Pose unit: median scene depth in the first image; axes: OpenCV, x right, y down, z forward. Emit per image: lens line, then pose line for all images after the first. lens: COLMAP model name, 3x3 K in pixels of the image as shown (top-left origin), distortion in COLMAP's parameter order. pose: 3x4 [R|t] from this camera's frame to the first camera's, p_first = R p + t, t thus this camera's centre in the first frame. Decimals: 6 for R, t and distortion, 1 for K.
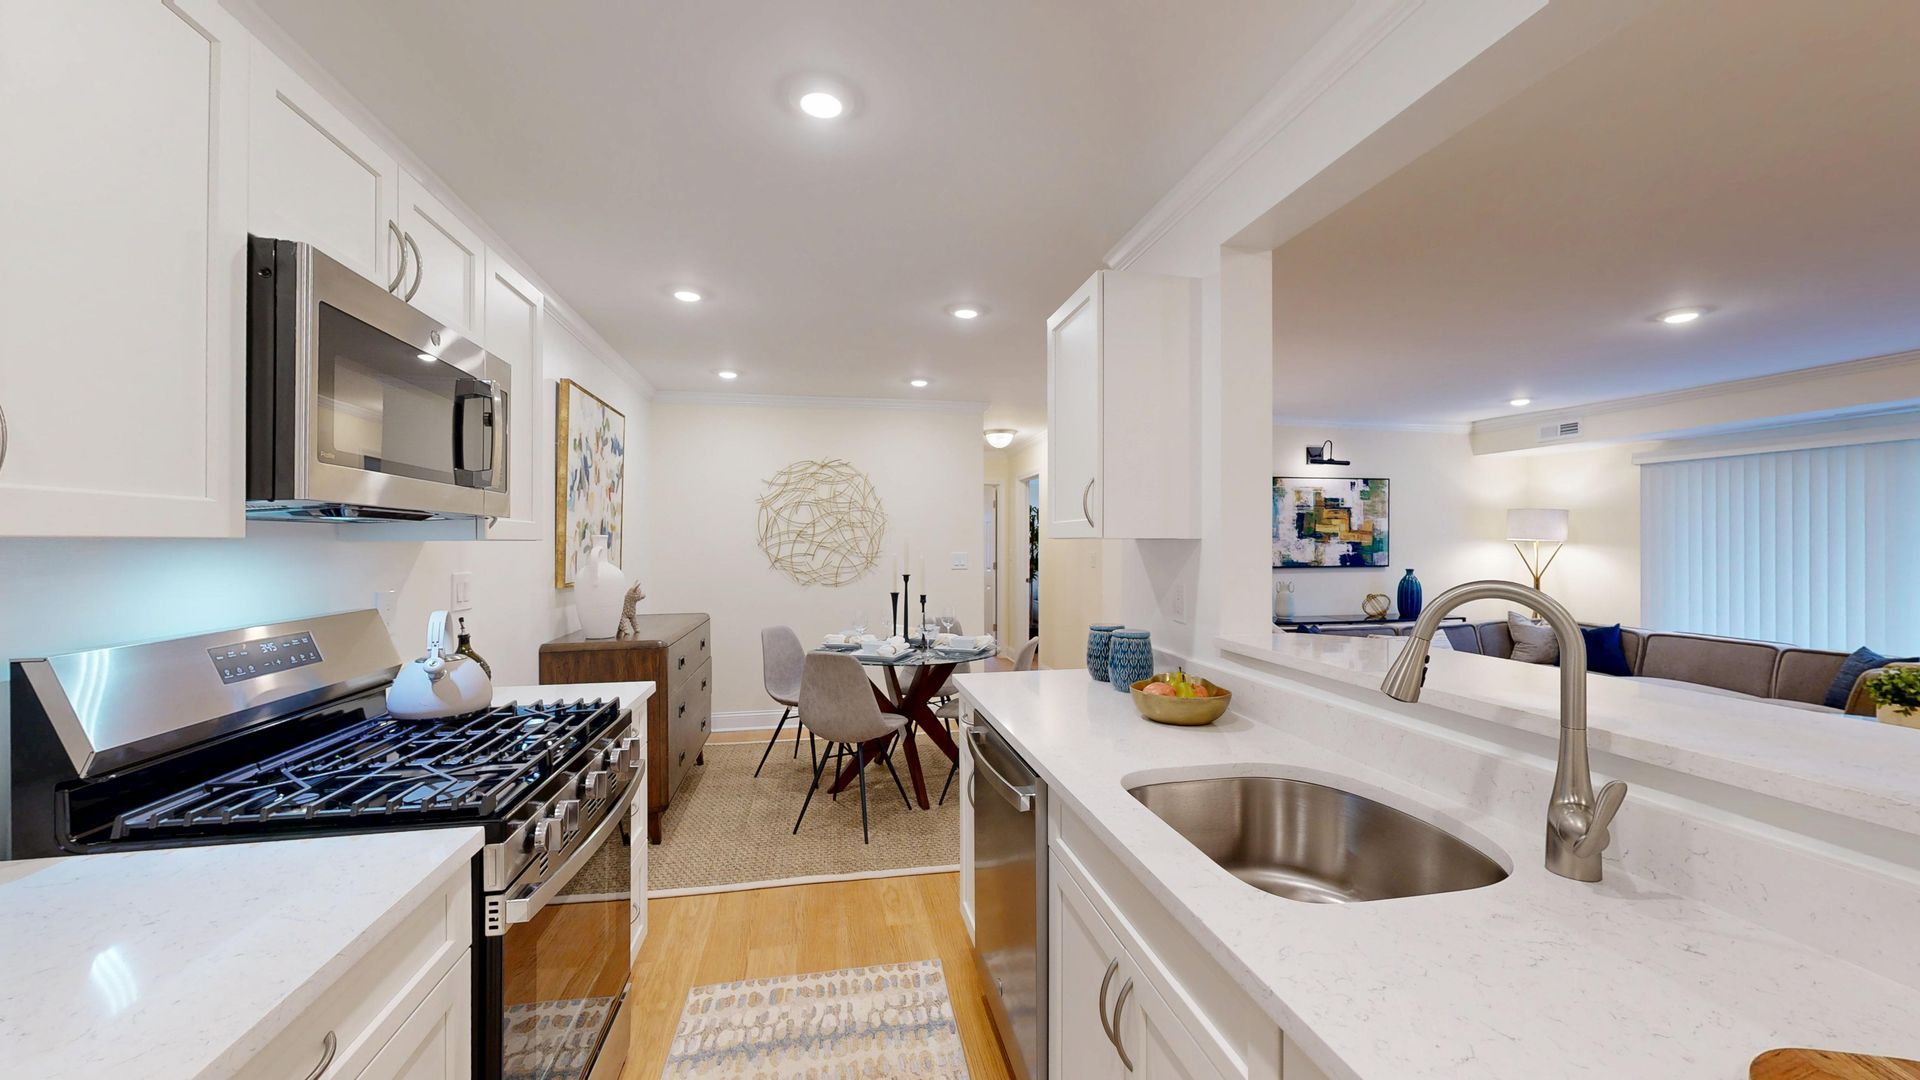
lens RADIAL K [[709.9, 0, 964.0], [0, 709.9, 542.5], [0, 0, 1]] dist [-0.002723, -0.000244]
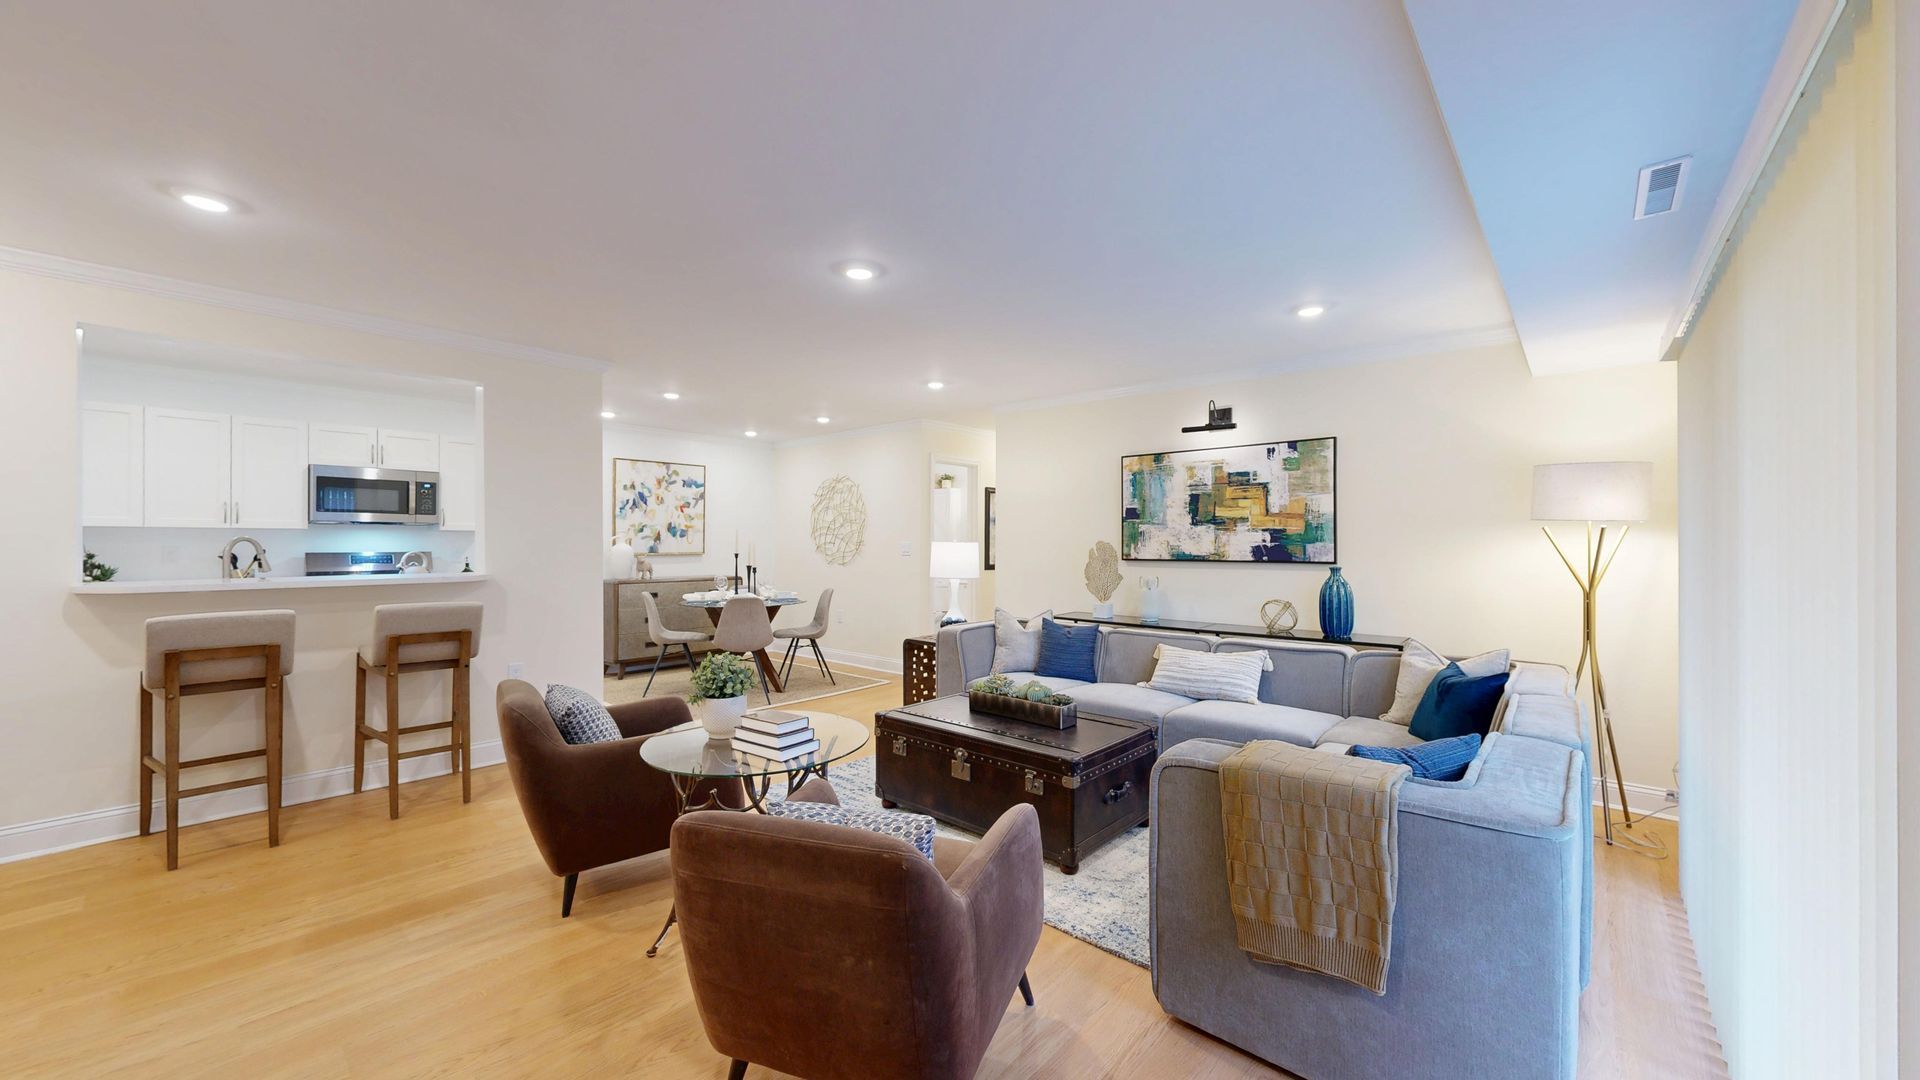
lens RADIAL K [[709.9, 0, 958.8], [0, 709.9, 539.4], [0, 0, 1]] dist [-0.002723, -0.000244]
pose [[0.597749, -0.002147, -0.801680, 0.953234], [0.000021, 0.999996, -0.002662, 0.012203], [0.801683, 0.001575, 0.597747, 0.298111]]
